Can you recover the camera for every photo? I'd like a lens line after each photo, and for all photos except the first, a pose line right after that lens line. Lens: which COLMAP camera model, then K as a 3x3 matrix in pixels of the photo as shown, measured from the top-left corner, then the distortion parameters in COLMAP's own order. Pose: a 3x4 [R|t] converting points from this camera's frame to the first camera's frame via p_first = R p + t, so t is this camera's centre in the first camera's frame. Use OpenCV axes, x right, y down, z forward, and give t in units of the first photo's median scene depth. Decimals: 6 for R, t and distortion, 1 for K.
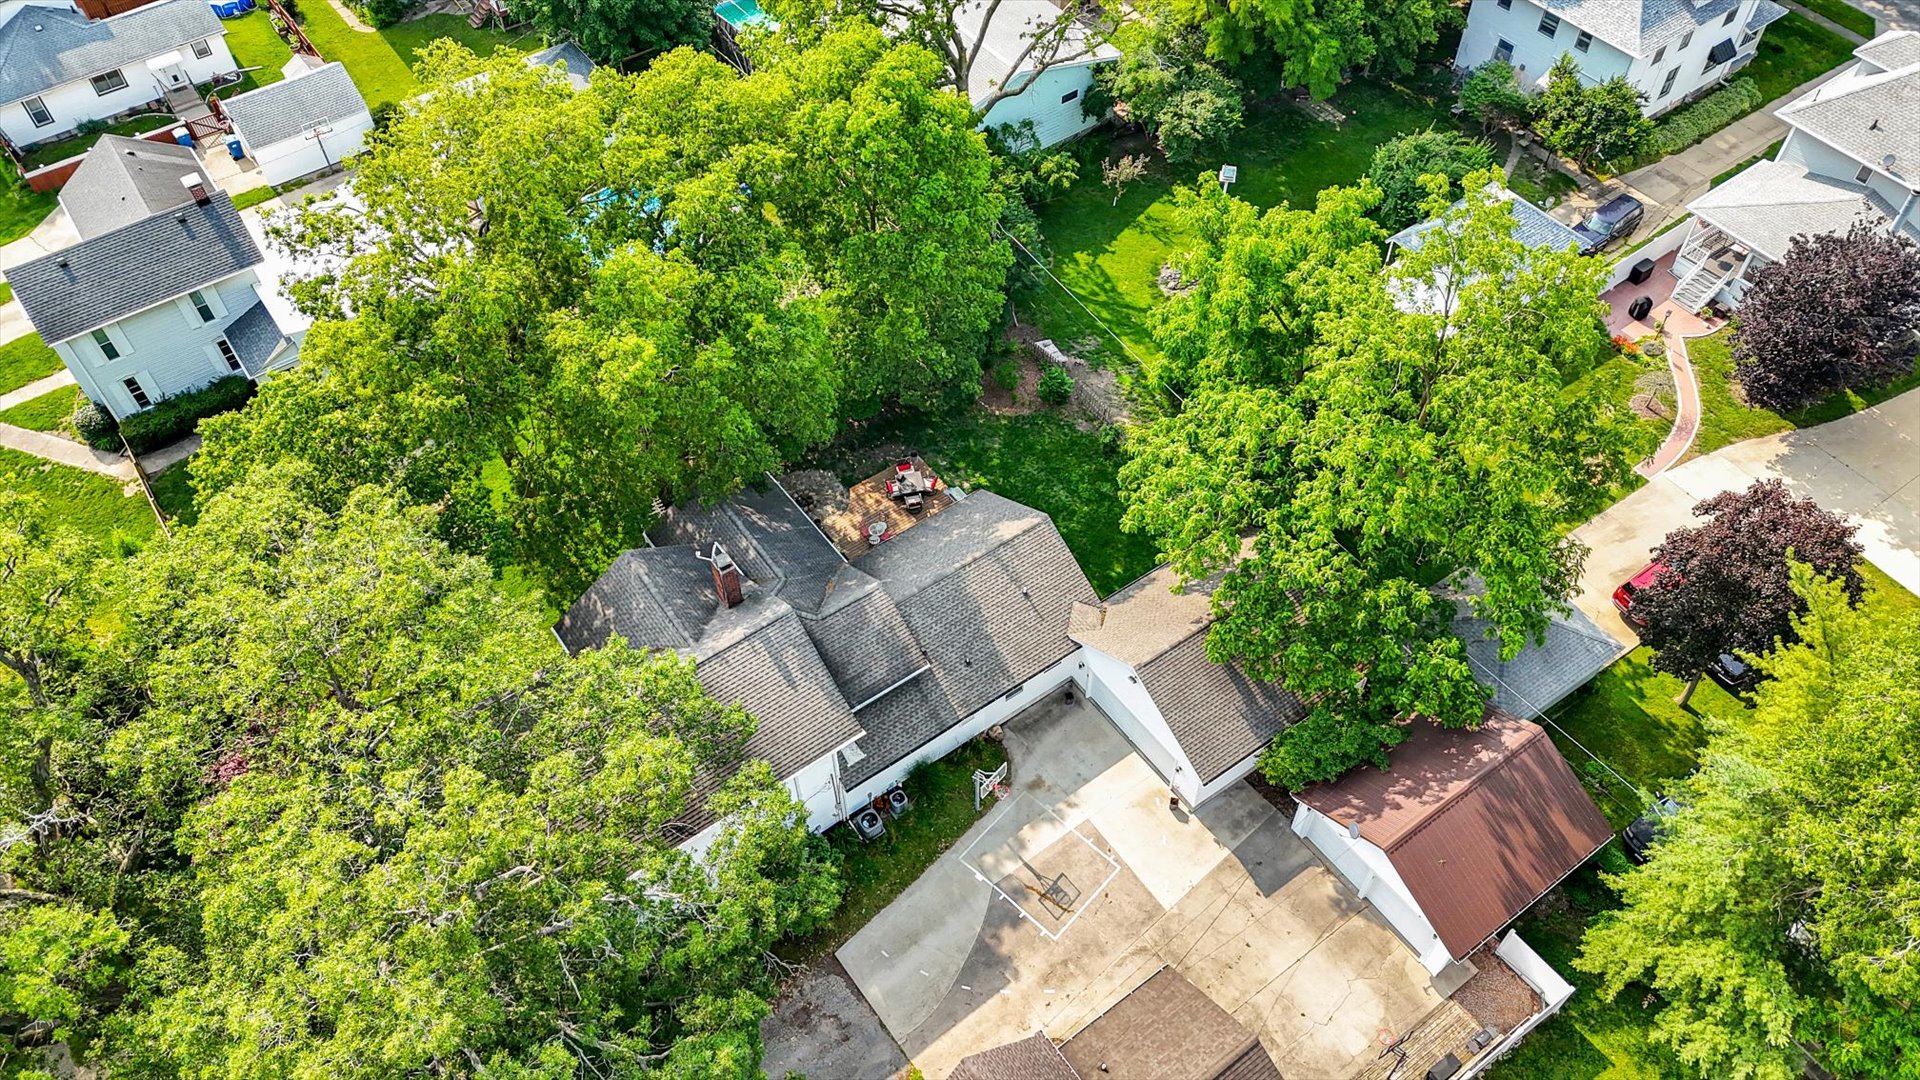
lens RADIAL K [[1420.0, 0, 960.0], [0, 1420.0, 540.0], [0, 0, 1]] dist [0.025901, -0.001102]
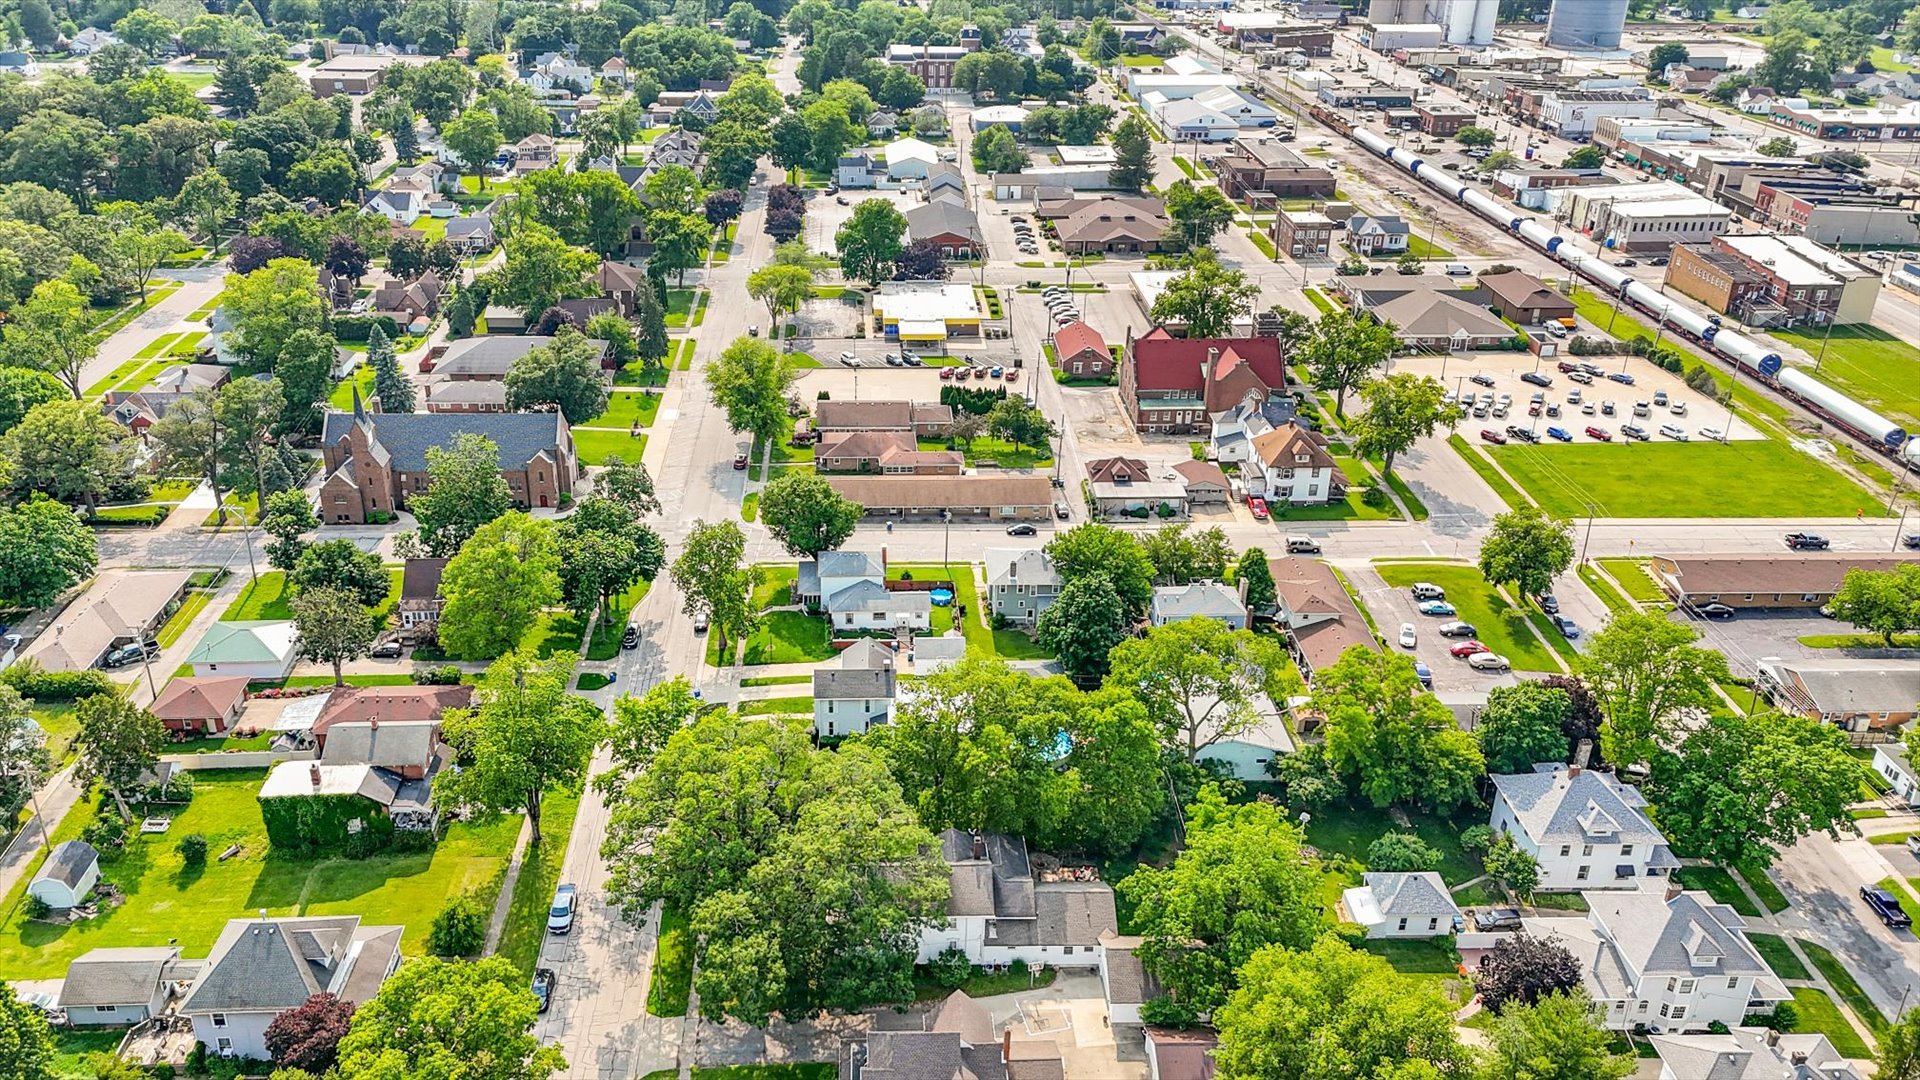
lens RADIAL K [[1420.0, 0, 960.0], [0, 1420.0, 540.0], [0, 0, 1]] dist [0.025901, -0.001102]
pose [[0.846557, 0.273993, -0.456365, 0.575569], [-0.440624, 0.841727, -0.312002, 0.256821], [0.298649, 0.465213, 0.833298, -1.008673]]
